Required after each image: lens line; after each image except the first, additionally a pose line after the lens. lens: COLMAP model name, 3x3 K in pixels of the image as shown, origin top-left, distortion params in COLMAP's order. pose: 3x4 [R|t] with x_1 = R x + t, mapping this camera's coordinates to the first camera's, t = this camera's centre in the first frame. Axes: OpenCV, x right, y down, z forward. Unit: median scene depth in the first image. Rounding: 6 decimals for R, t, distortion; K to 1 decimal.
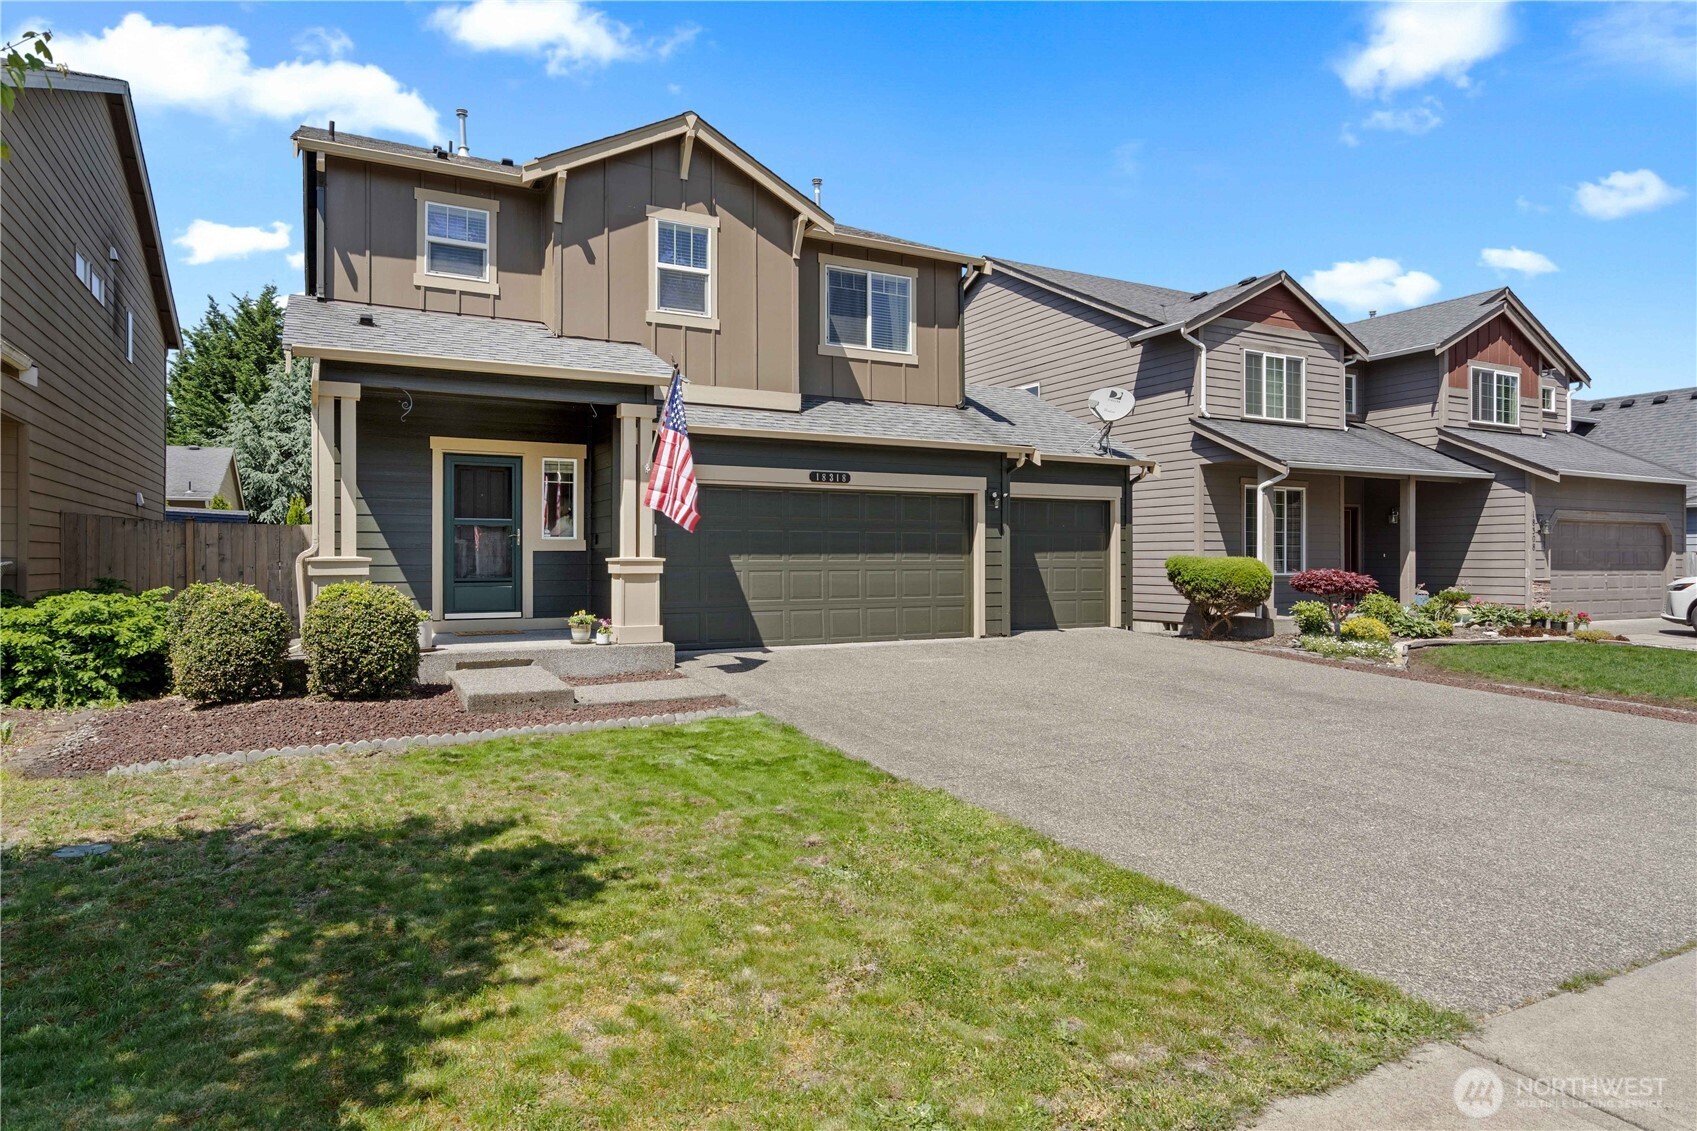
lens RADIAL K [[964.5, 0, 834.4], [0, 964.5, 549.9], [0, 0, 1]] dist [-0.000017, 0.001814]
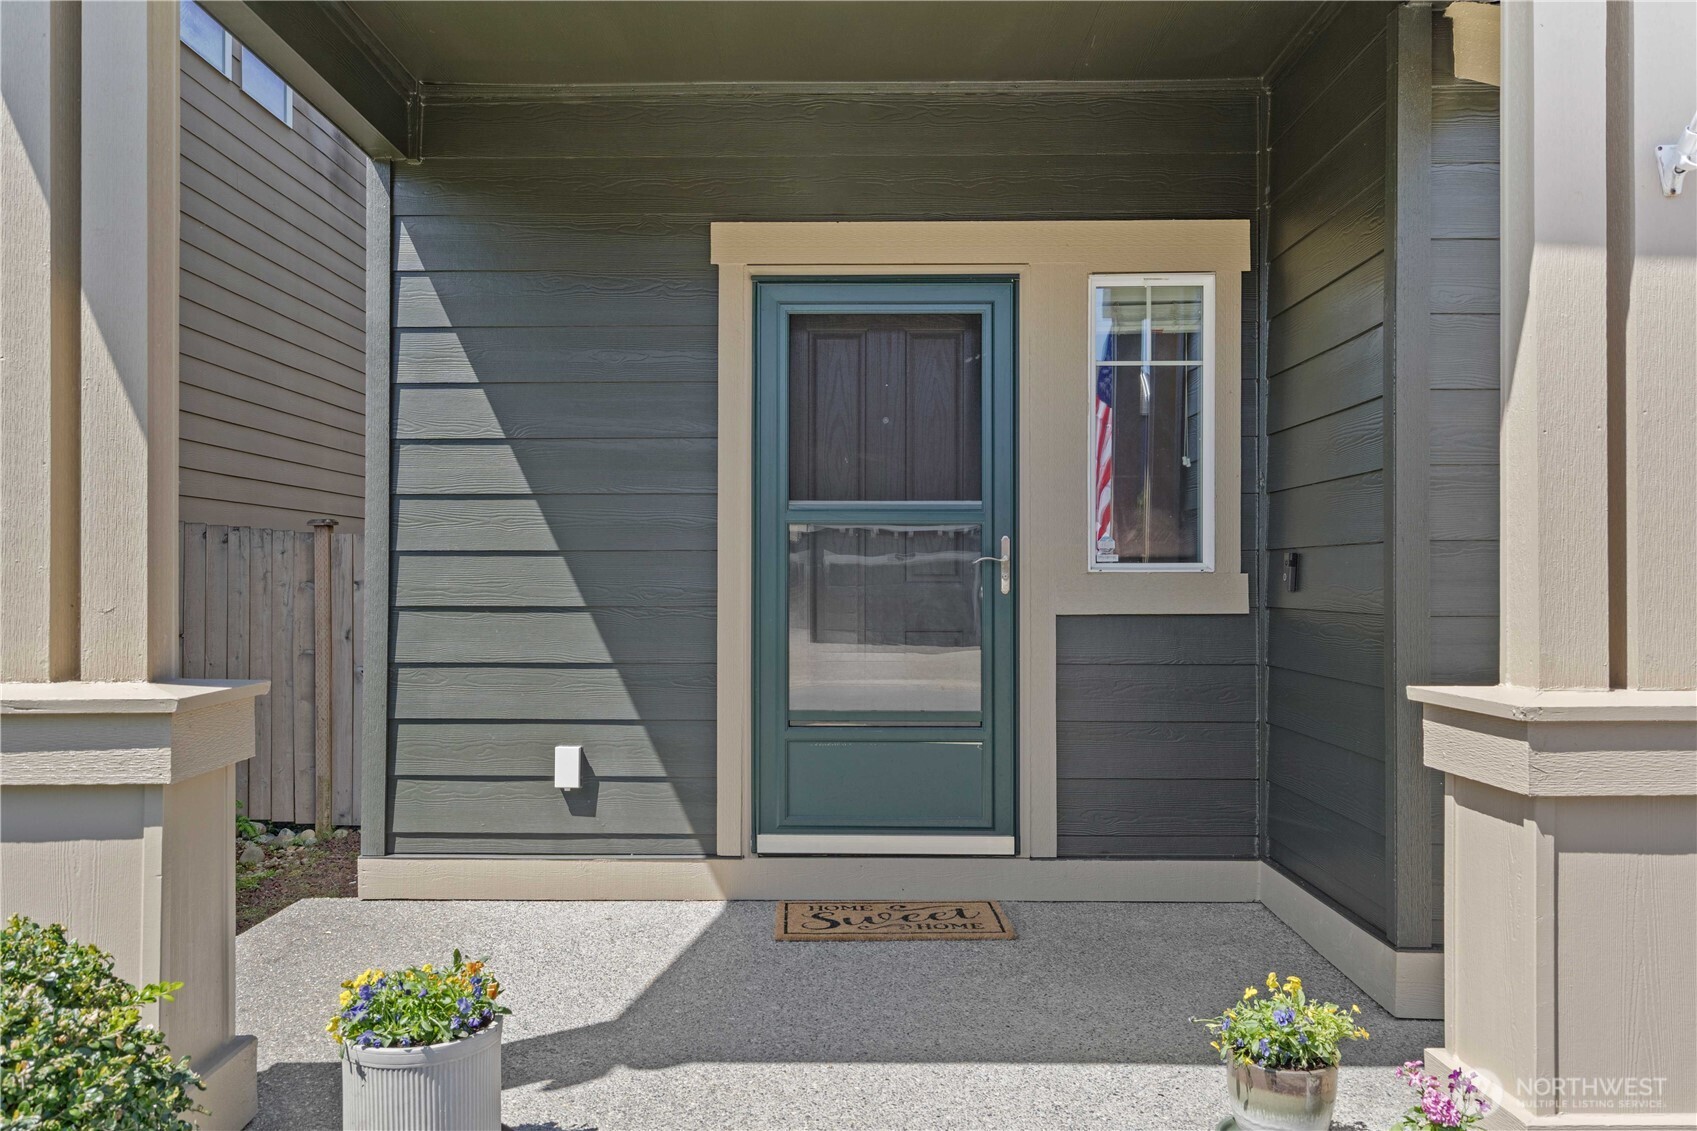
lens RADIAL K [[1326.7, 0, 829.9], [0, 1326.7, 568.1], [0, 0, 1]] dist [-0.006217, -0.001641]
pose [[0.874739, -0.002774, -0.484587, -0.180684], [0.003195, 0.999995, 0.000043, -0.012260], [0.484584, -0.001586, 0.874743, 0.620484]]
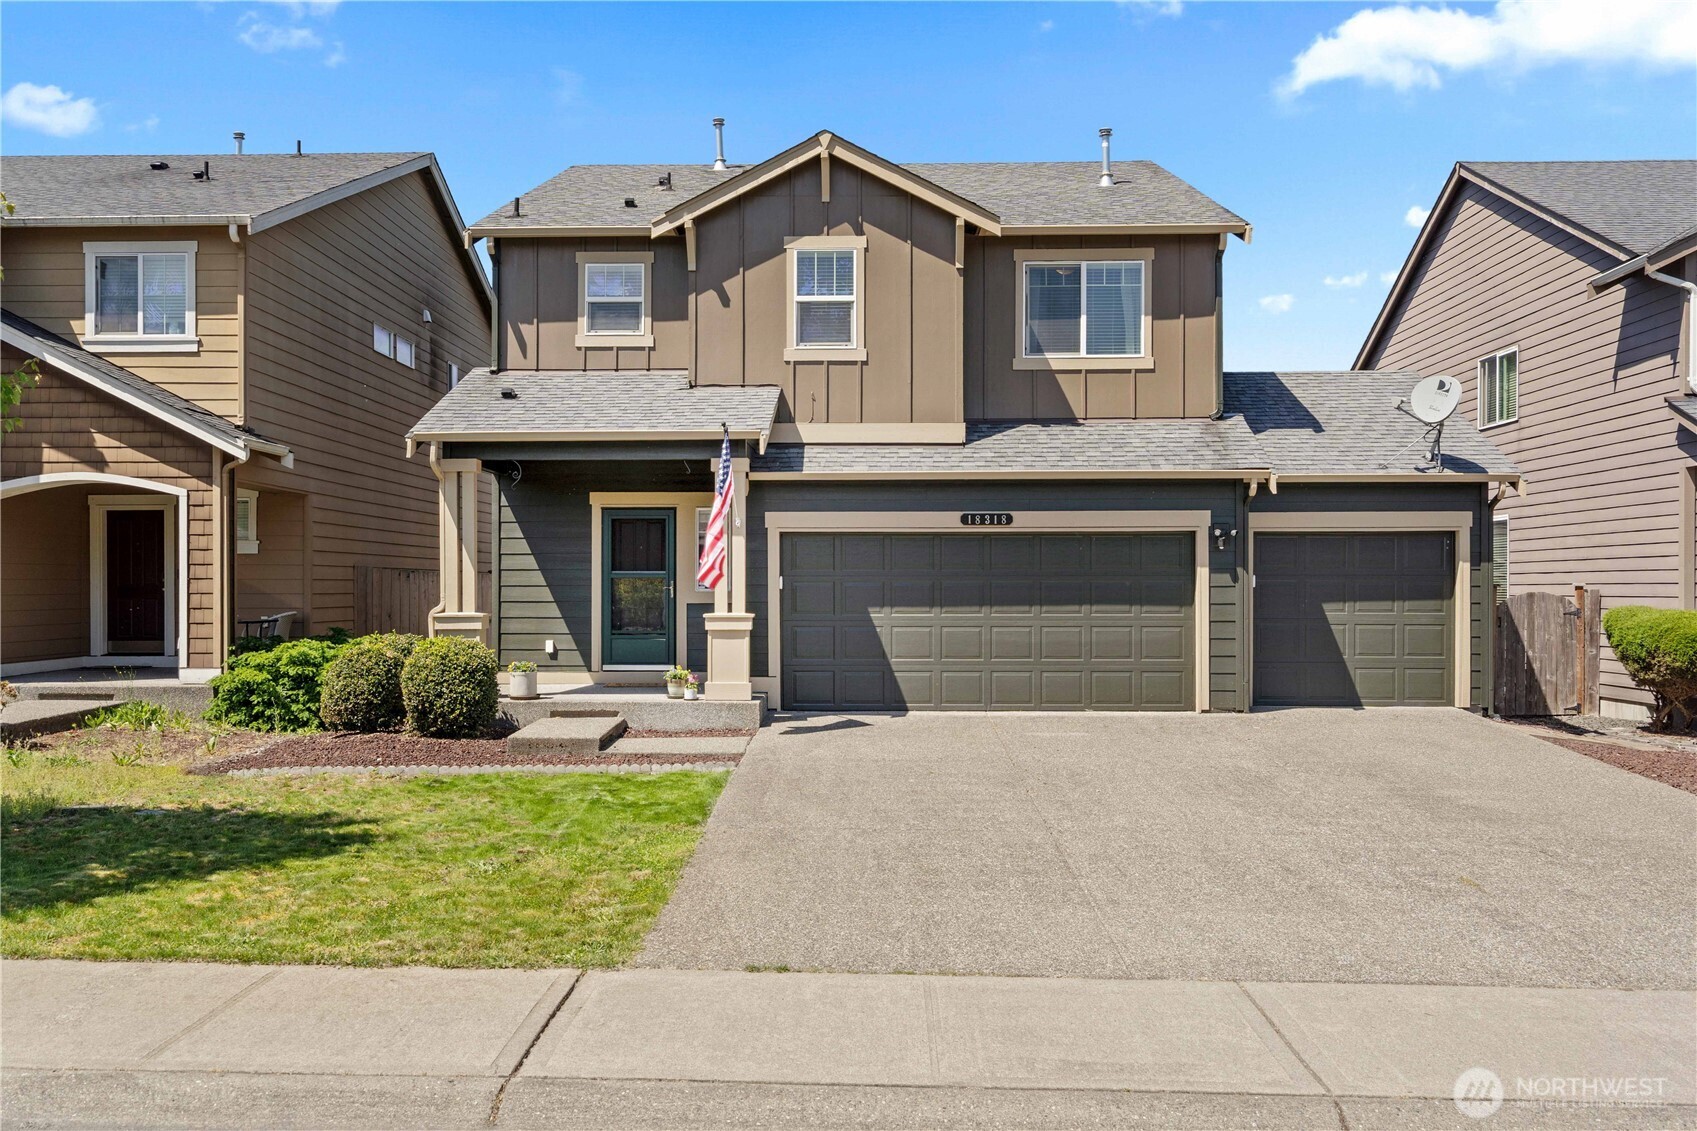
lens RADIAL K [[1421.9, 0, 853.9], [0, 1421.9, 581.7], [0, 0, 1]] dist [-0.004333, 0.001273]
pose [[0.878946, -0.001873, -0.476918, 0.512020], [0.004380, 0.999982, 0.004145, -0.025503], [0.476902, -0.005732, 0.878938, -0.184065]]
